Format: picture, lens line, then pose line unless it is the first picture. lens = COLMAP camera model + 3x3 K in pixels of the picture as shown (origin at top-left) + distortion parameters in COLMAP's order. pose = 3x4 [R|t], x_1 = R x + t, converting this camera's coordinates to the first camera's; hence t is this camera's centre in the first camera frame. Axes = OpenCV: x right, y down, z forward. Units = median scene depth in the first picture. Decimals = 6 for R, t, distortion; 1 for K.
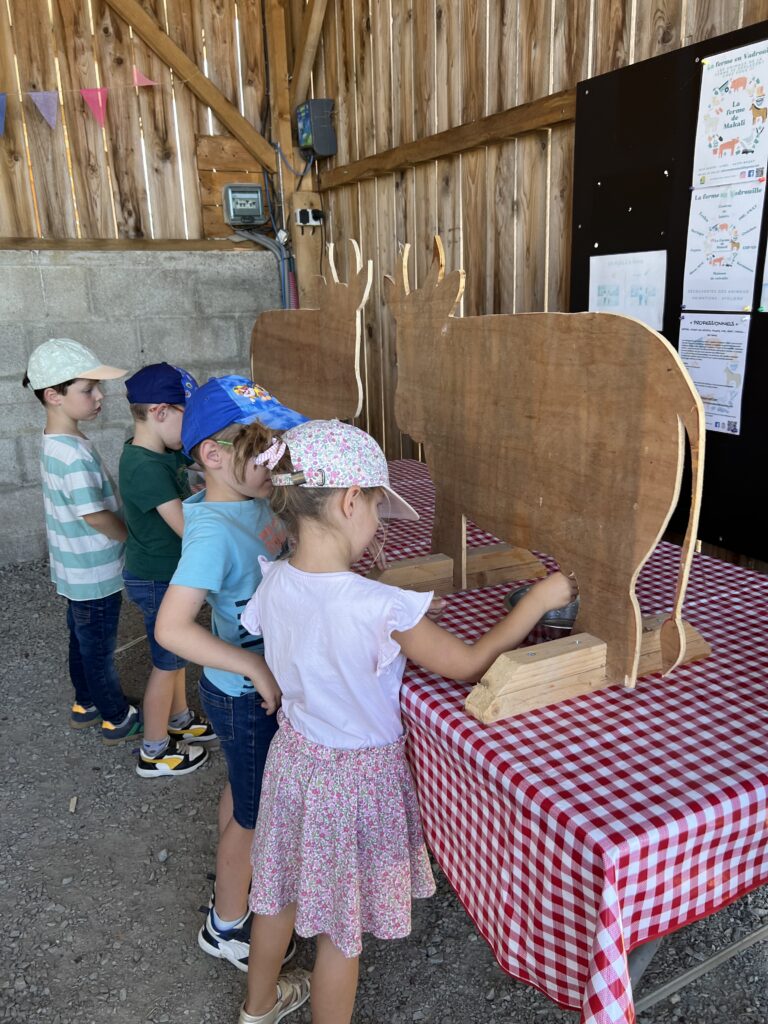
lens RADIAL K [[770.7, 0, 392.9], [0, 770.7, 494.2], [0, 0, 1]] dist [0.042510, -0.060029]
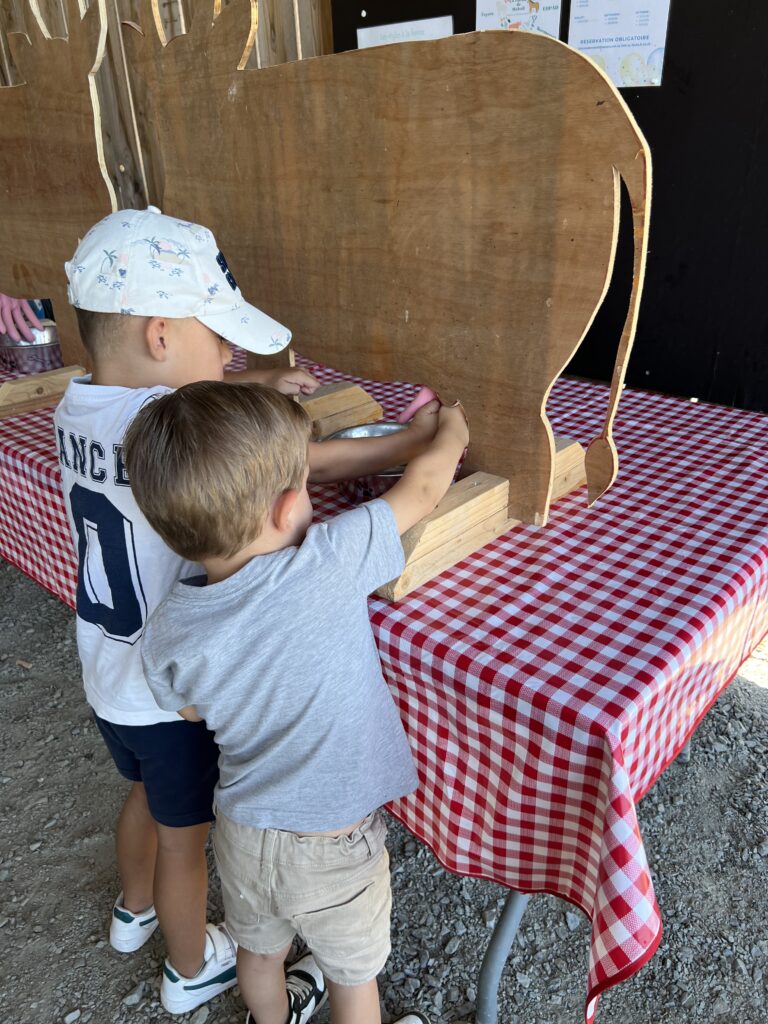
lens RADIAL K [[770.7, 0, 383.5], [0, 770.7, 510.4], [0, 0, 1]] dist [0.042510, -0.060029]
pose [[0.938986, -0.160677, 0.304118, -0.041870], [0.096154, 0.971552, 0.216428, 0.012333], [-0.330241, -0.173981, 0.927724, 0.103061]]
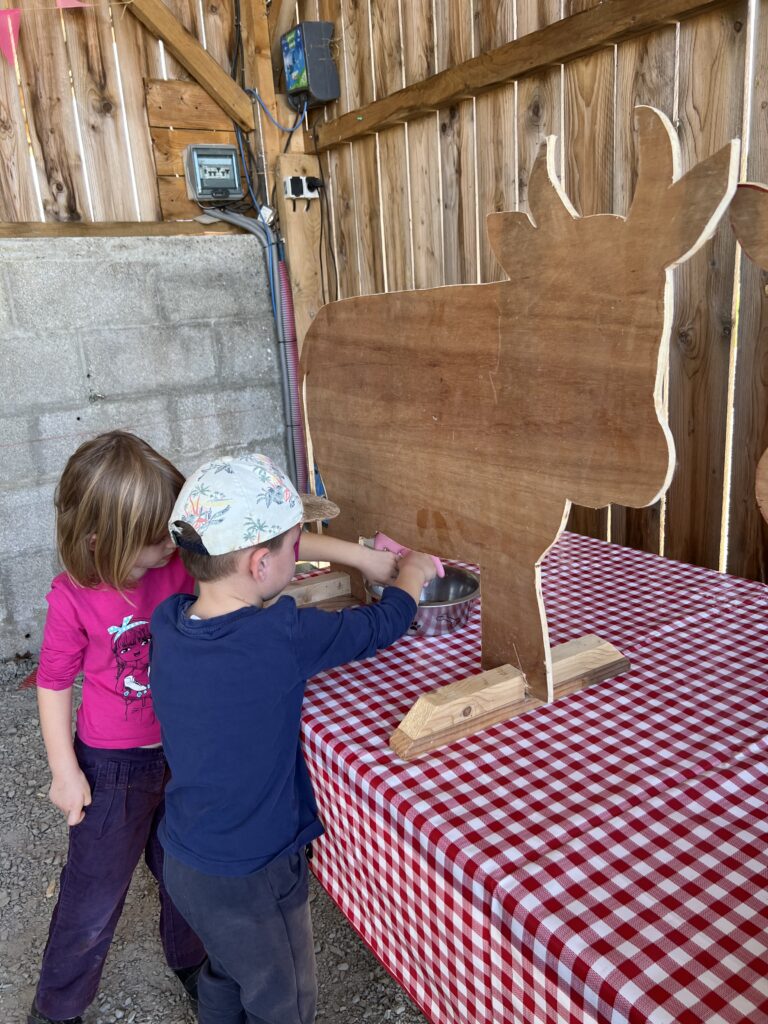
lens RADIAL K [[770.7, 0, 379.4], [0, 770.7, 508.6], [0, 0, 1]] dist [0.042510, -0.060029]
pose [[0.996113, -0.057967, 0.066329, -0.138925], [0.057401, 0.998297, 0.010405, -0.067154], [-0.066820, -0.006558, 0.997744, 0.328978]]
